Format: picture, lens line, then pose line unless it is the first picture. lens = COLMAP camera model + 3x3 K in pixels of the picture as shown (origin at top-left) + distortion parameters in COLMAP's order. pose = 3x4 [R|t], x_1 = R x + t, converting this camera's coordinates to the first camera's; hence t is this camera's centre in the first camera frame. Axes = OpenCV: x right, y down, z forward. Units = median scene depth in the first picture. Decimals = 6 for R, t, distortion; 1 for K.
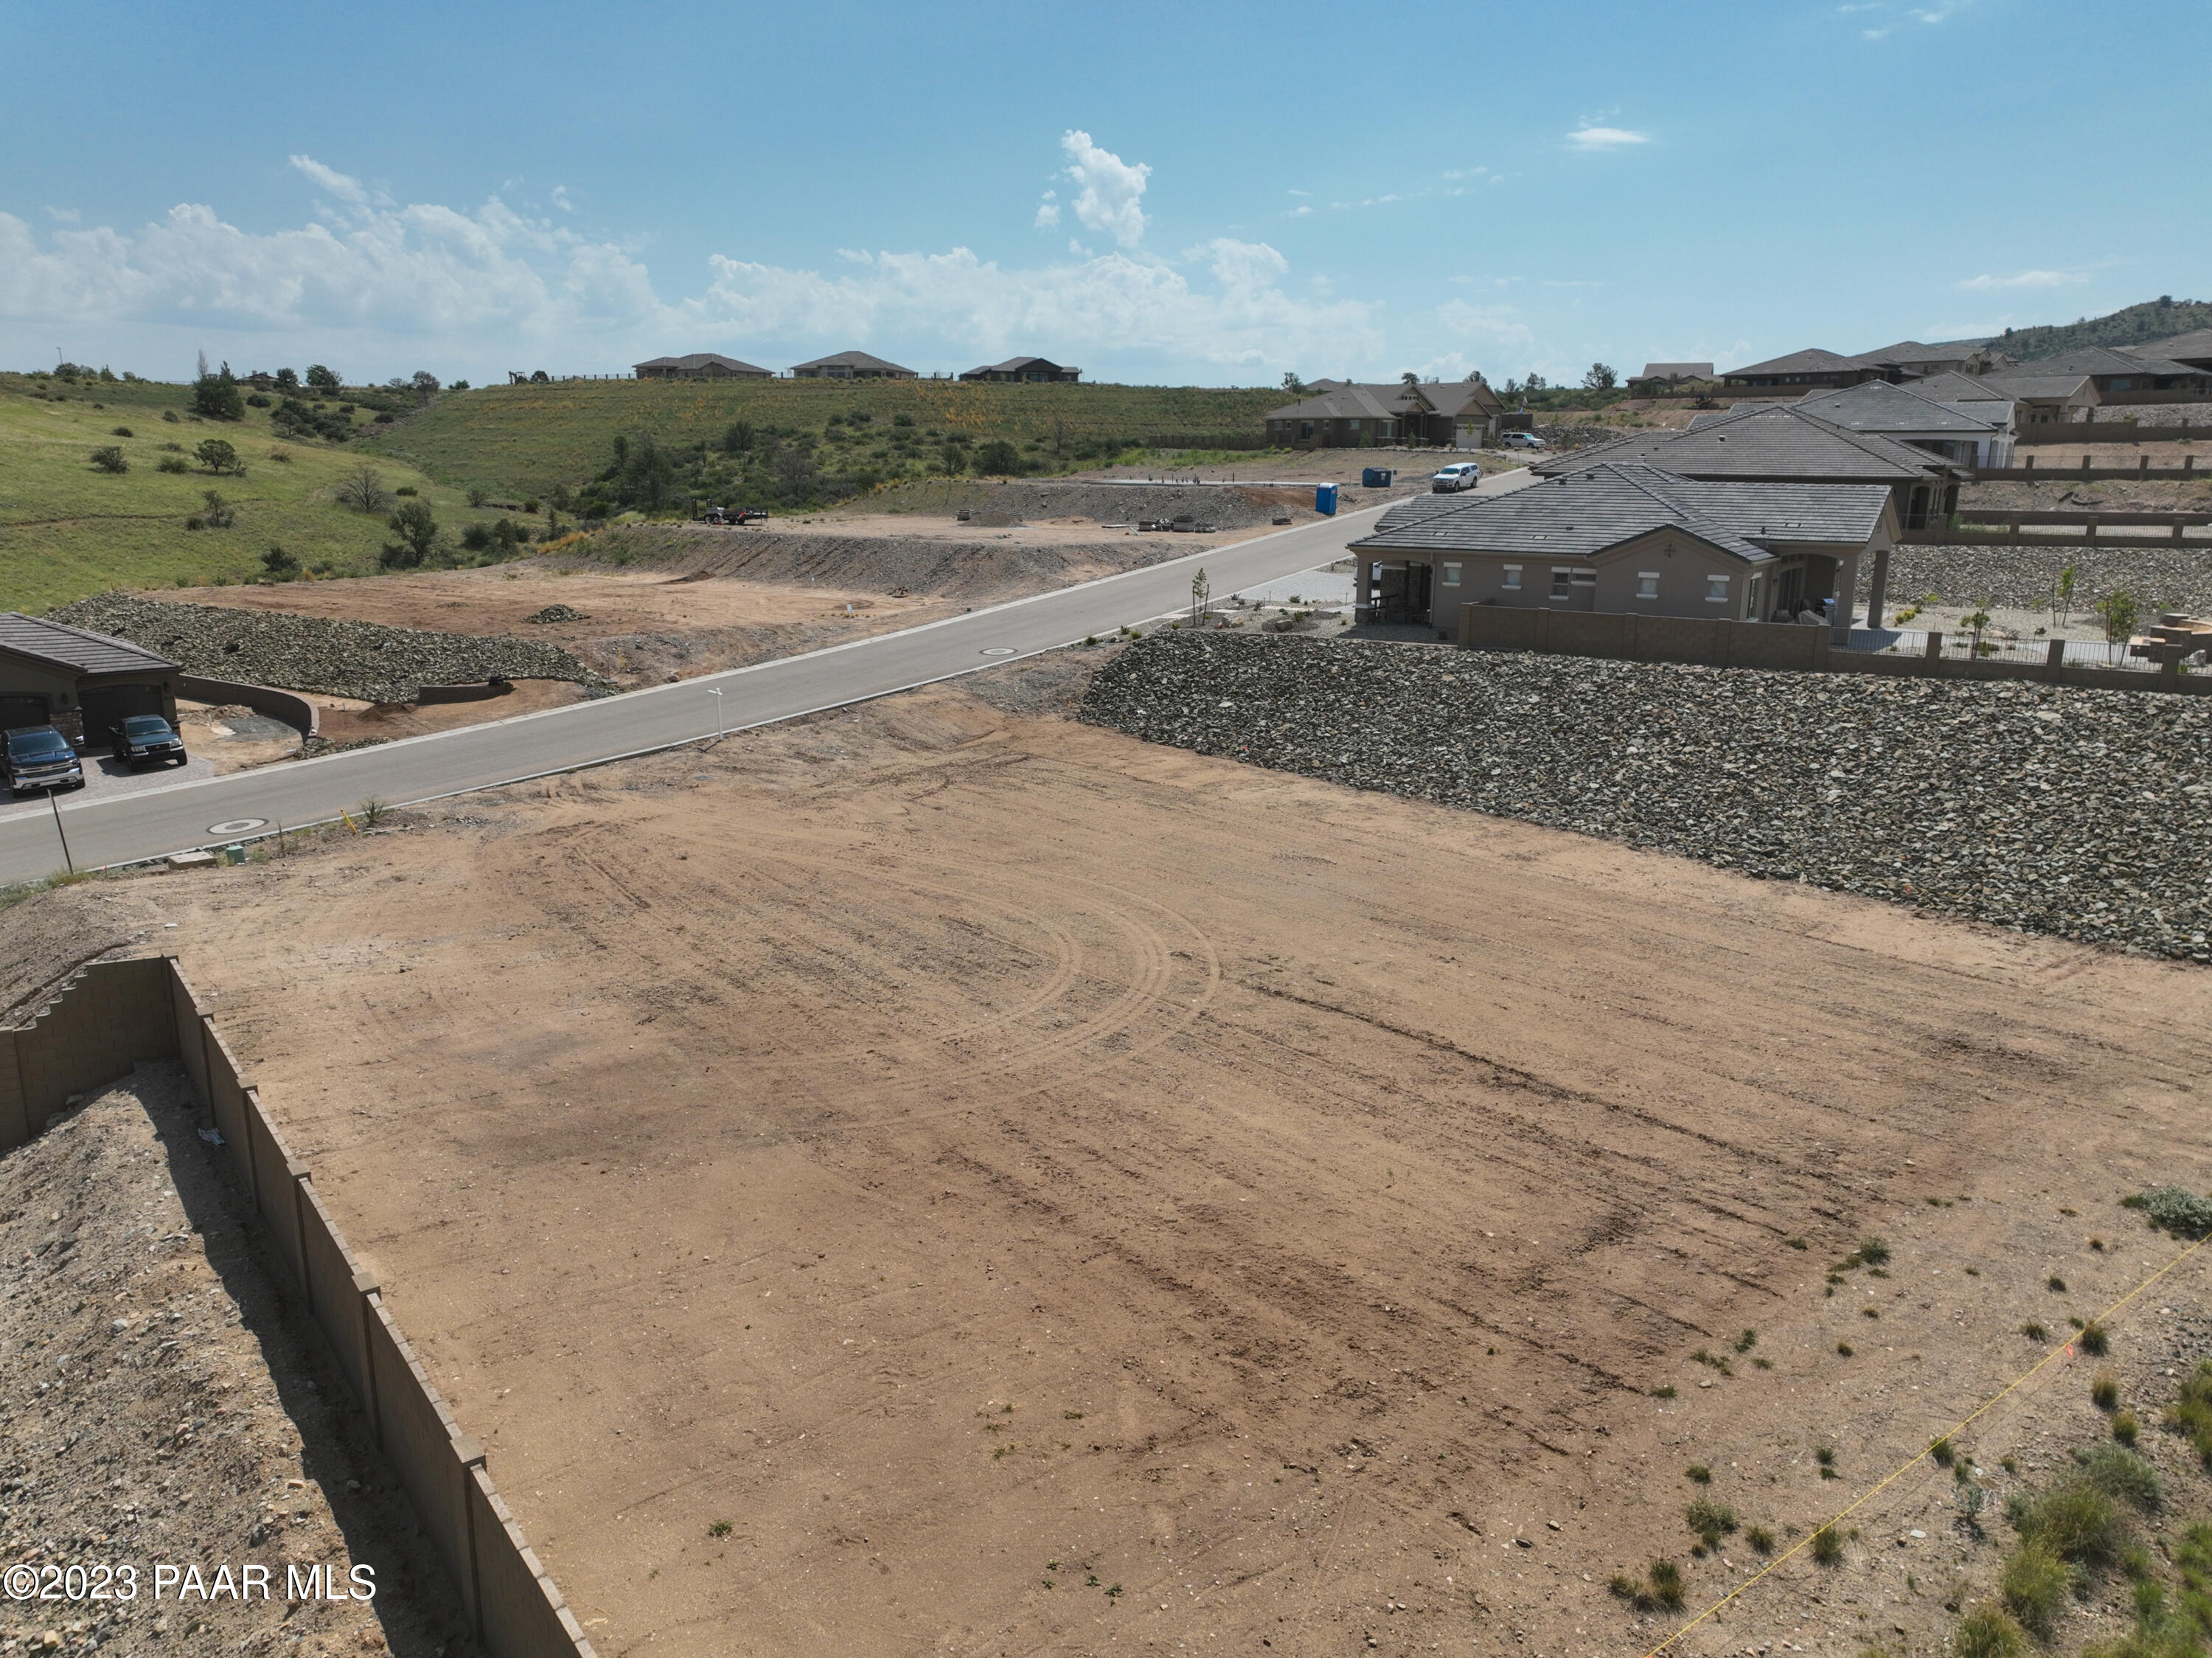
lens RADIAL K [[1558.2, 0, 1110.2], [0, 1558.2, 827.4], [0, 0, 1]] dist [-0.008885, 0.027810]
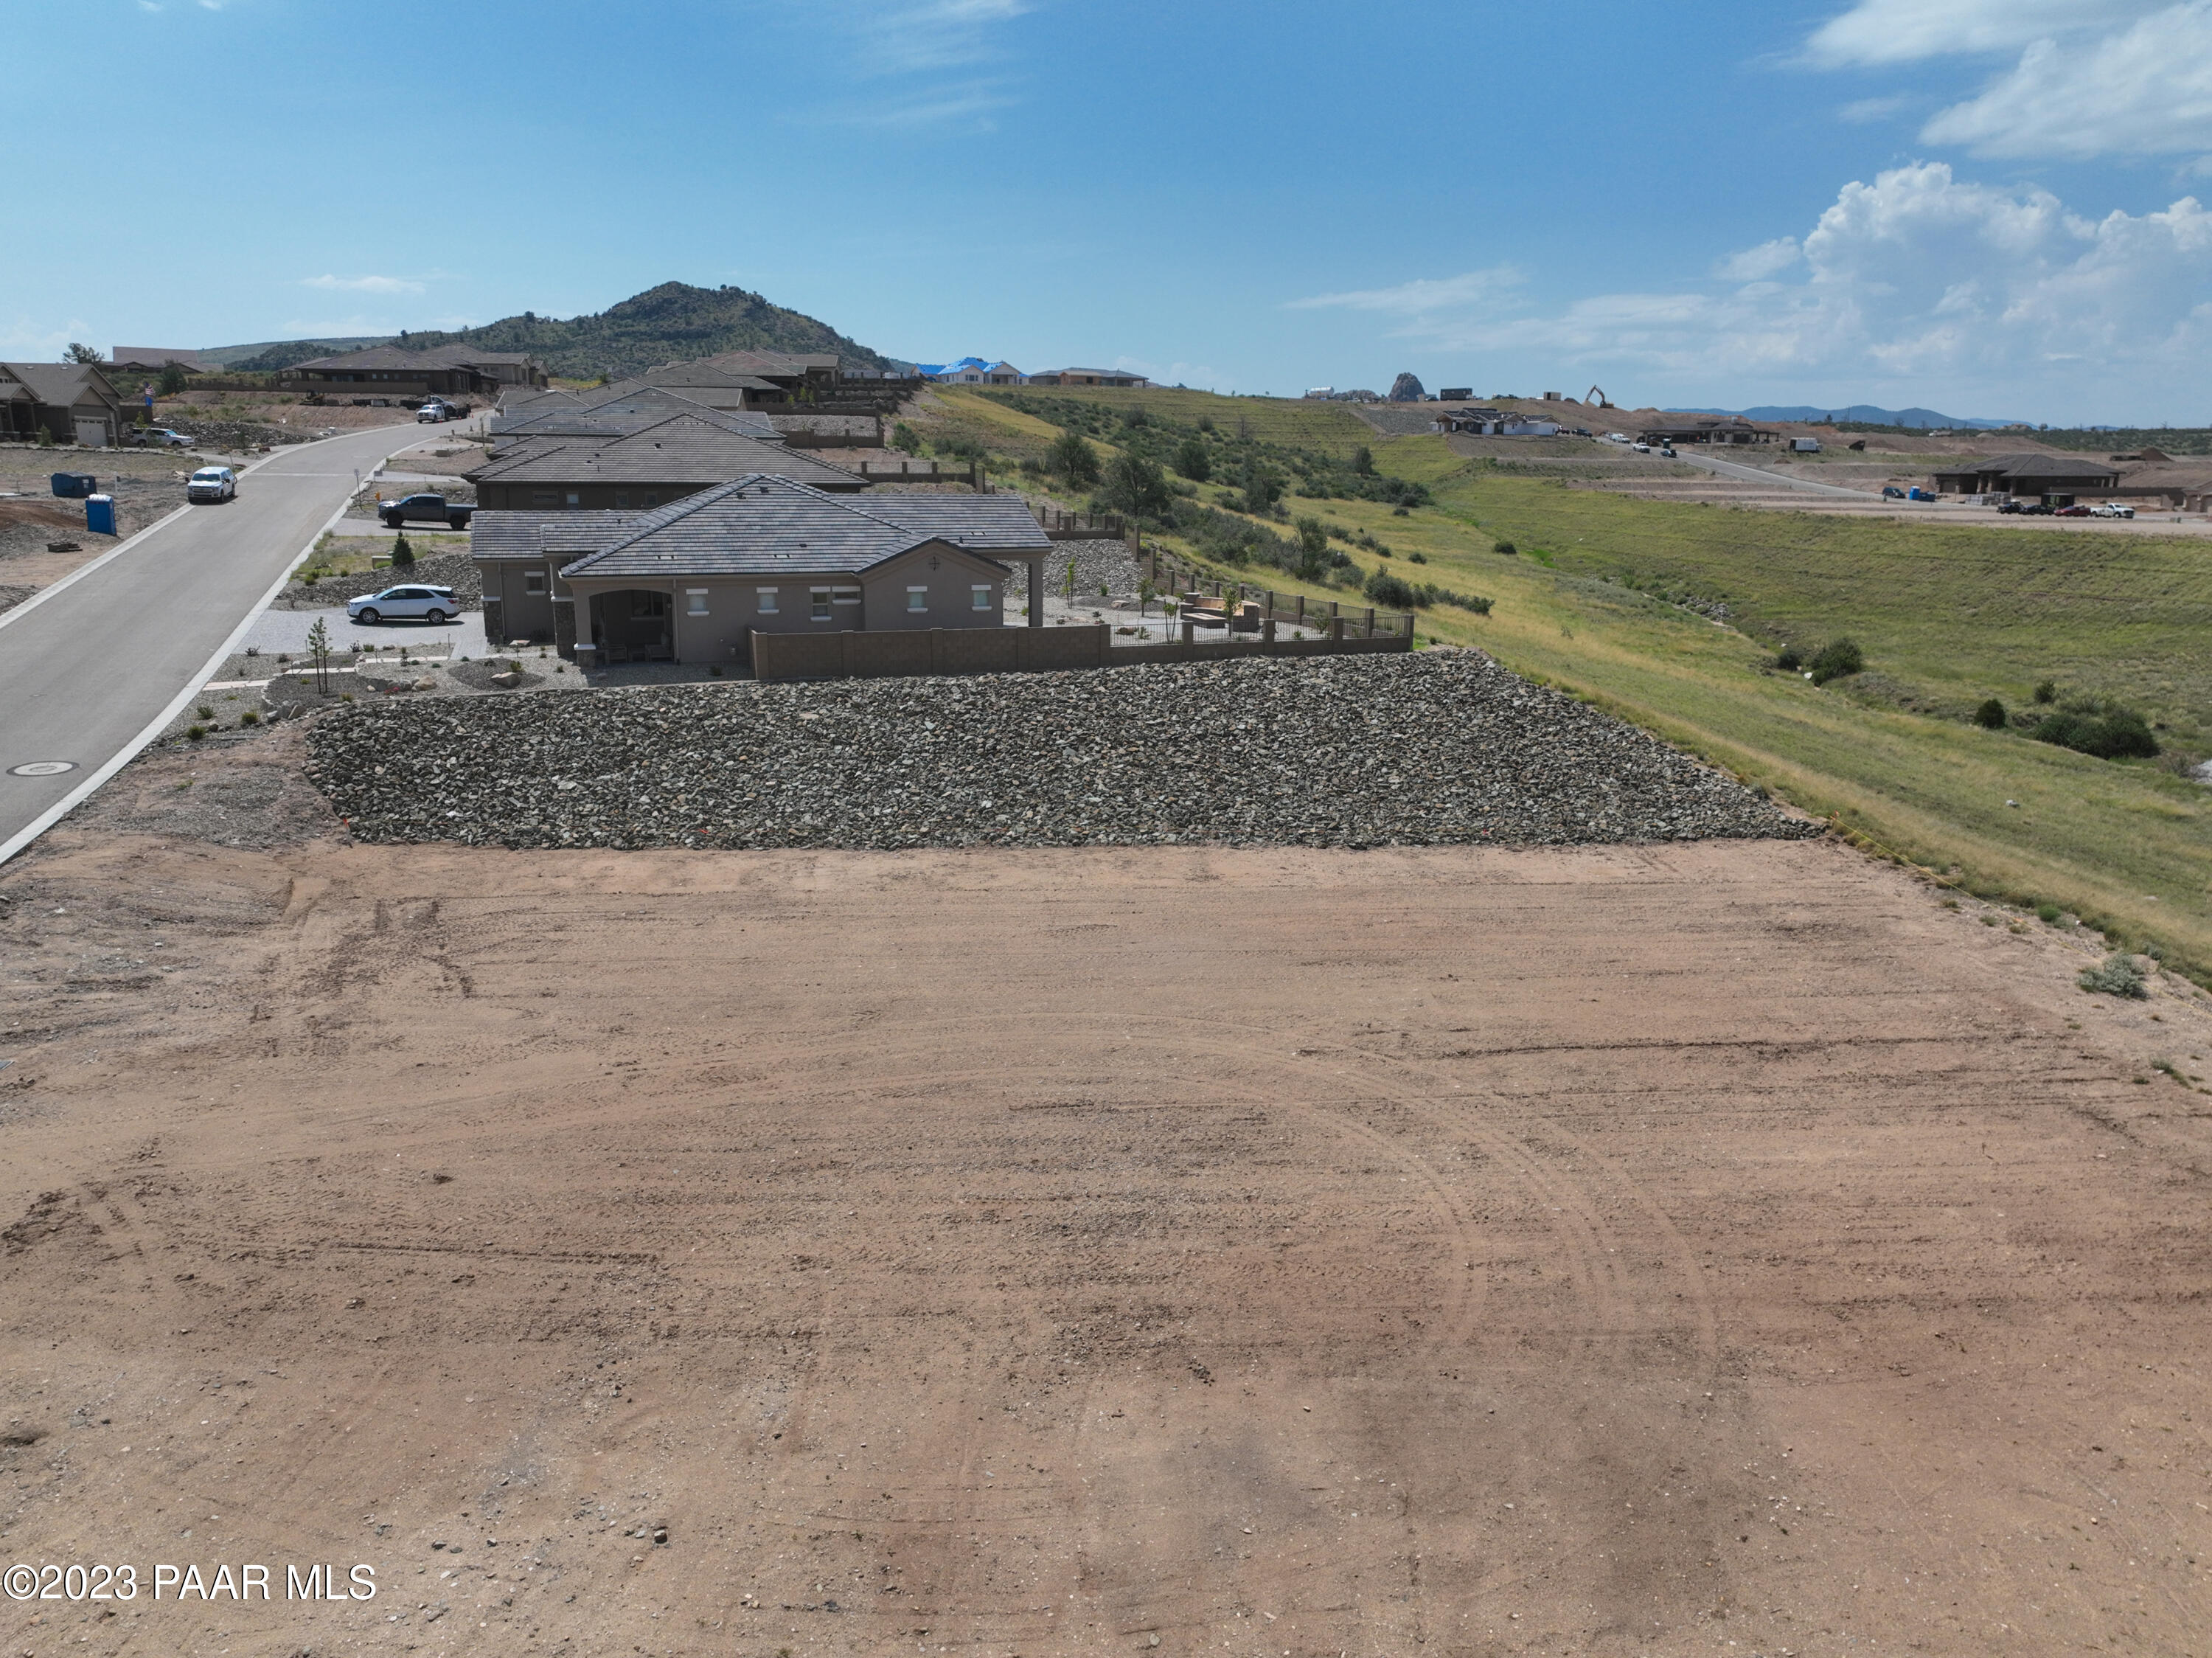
lens RADIAL K [[1555.6, 0, 1106.0], [0, 1555.6, 829.0], [0, 0, 1]] dist [-0.009540, 0.032186]
pose [[0.597278, -0.185987, 0.780171, -0.444854], [0.182654, 0.978723, 0.093485, -0.094322], [-0.780958, 0.086665, 0.618541, 0.345523]]
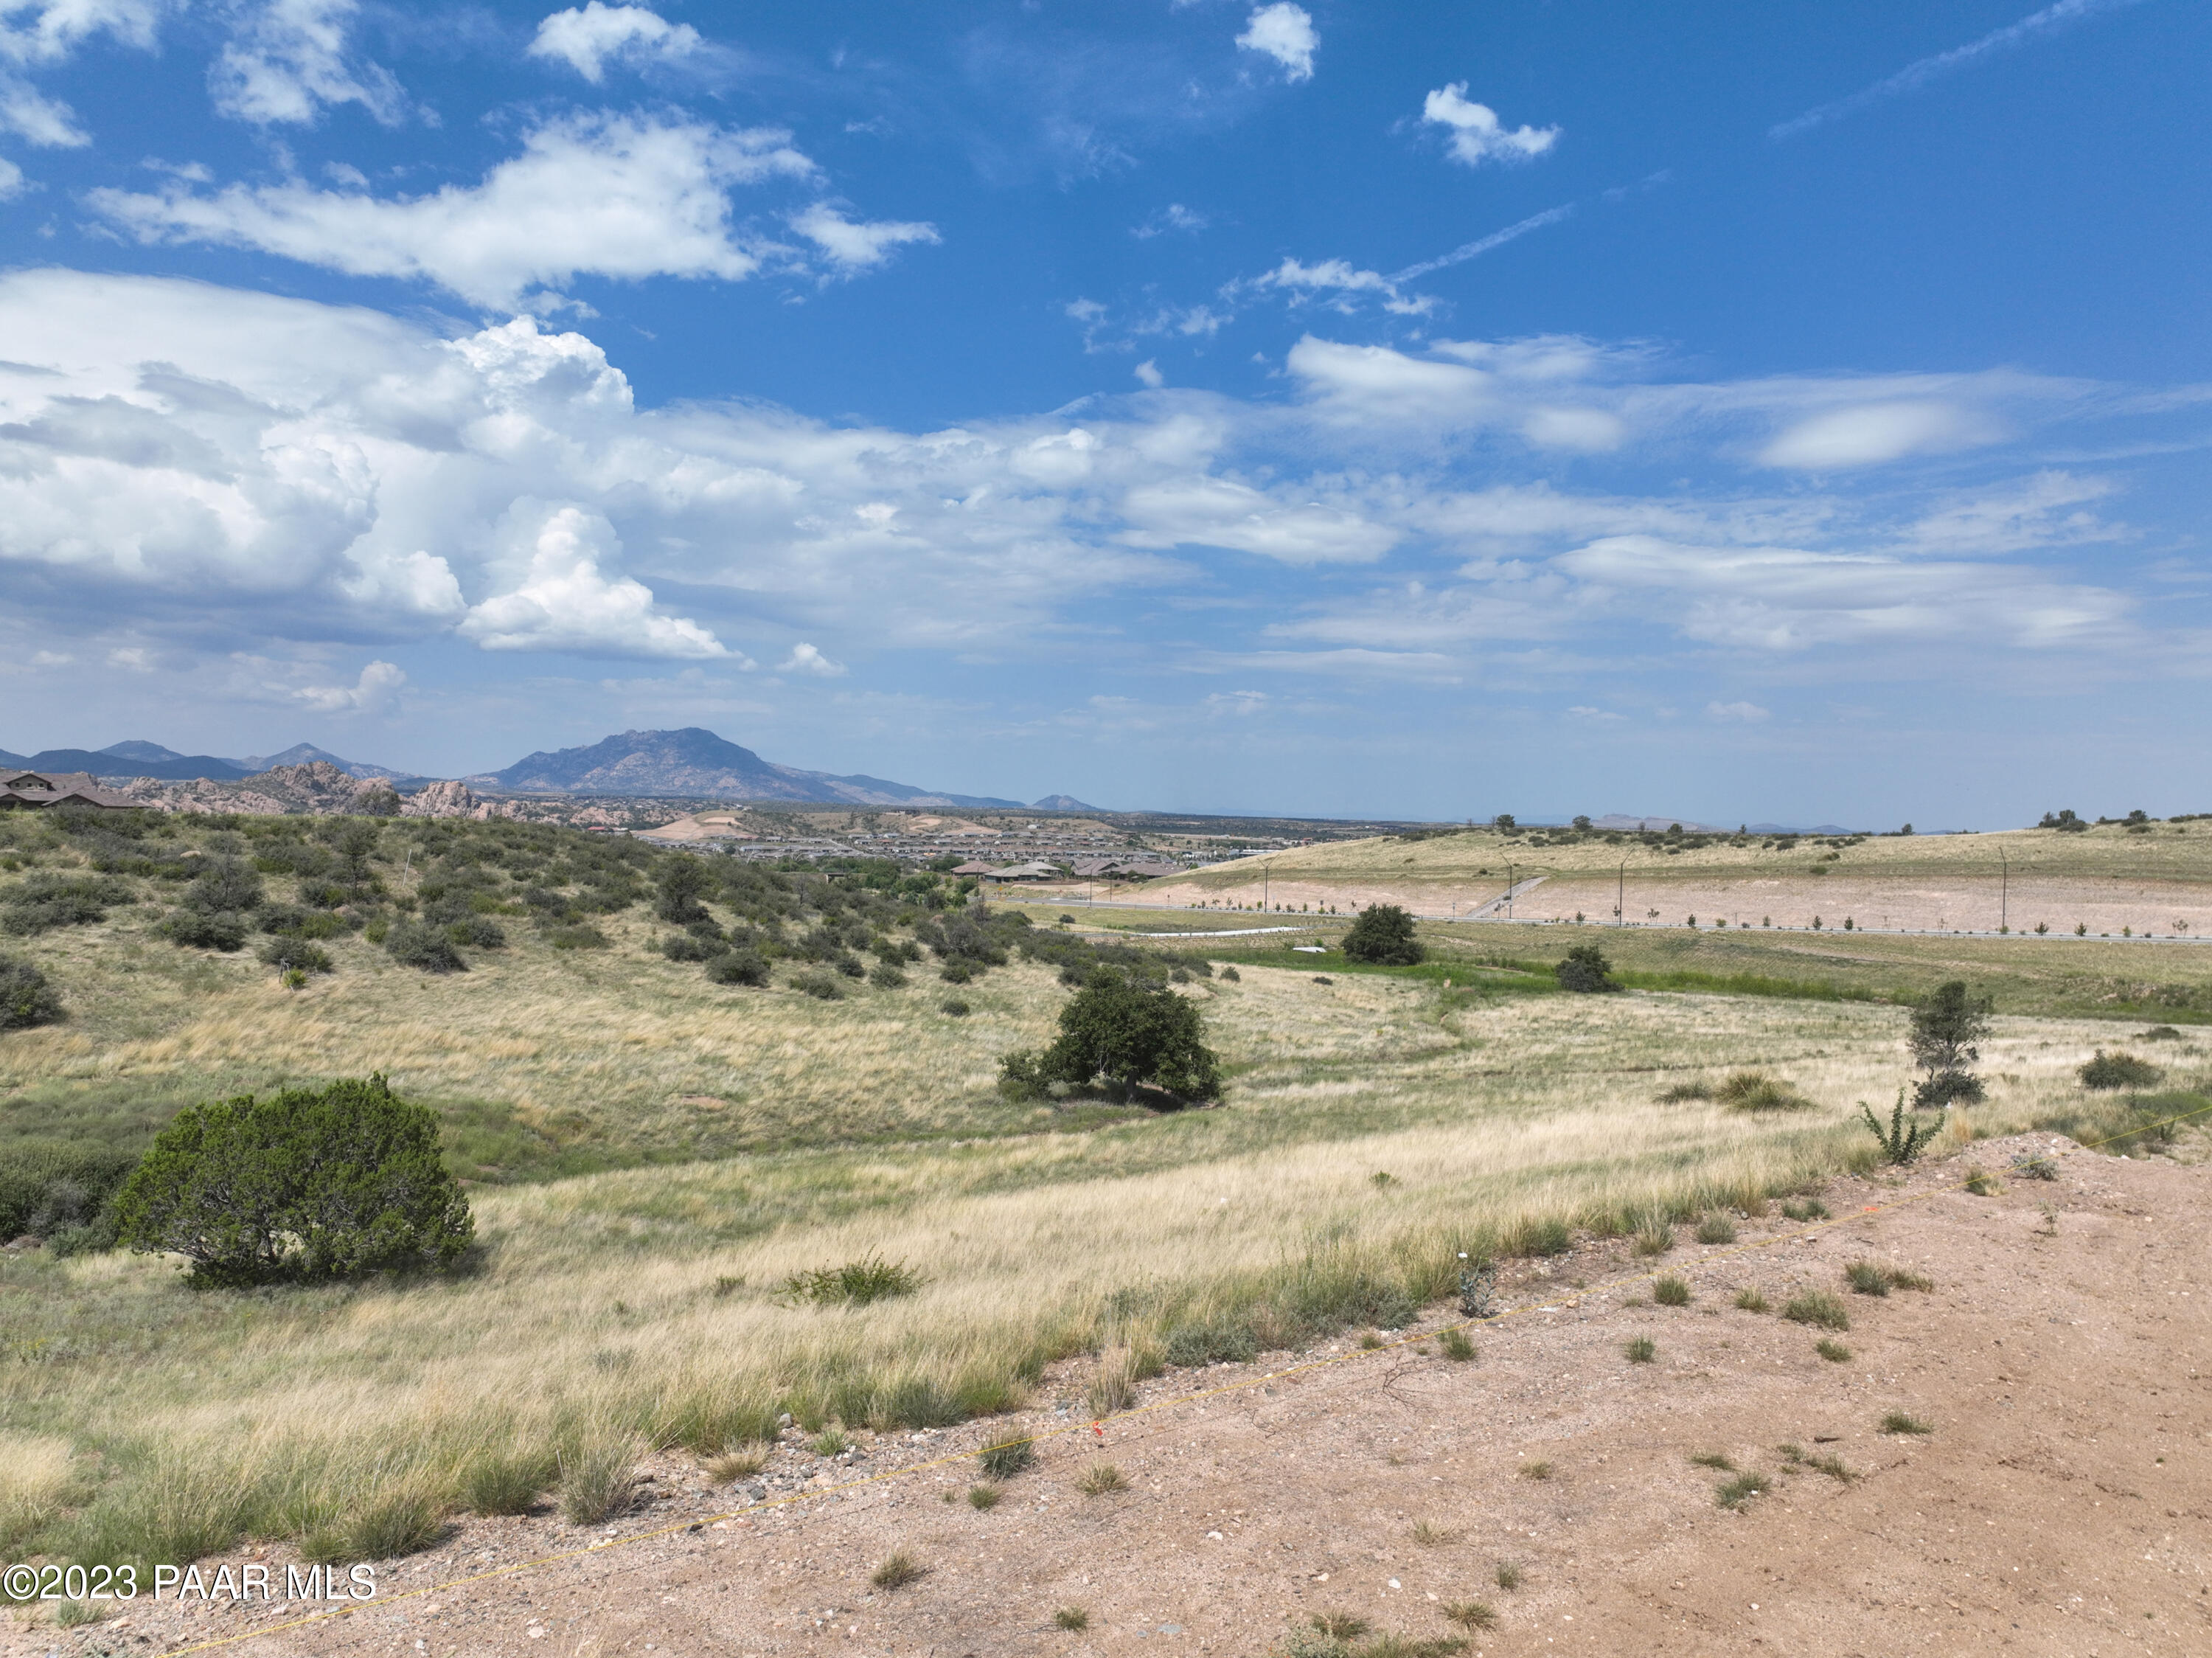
lens RADIAL K [[1553.2, 0, 1105.8], [0, 1553.2, 824.5], [0, 0, 1]] dist [-0.000545, 0.018322]
pose [[-0.997667, -0.024818, 0.063590, 0.208164], [-0.009257, 0.972151, 0.234172, 0.009028], [-0.067630, 0.233037, -0.970113, 0.514270]]
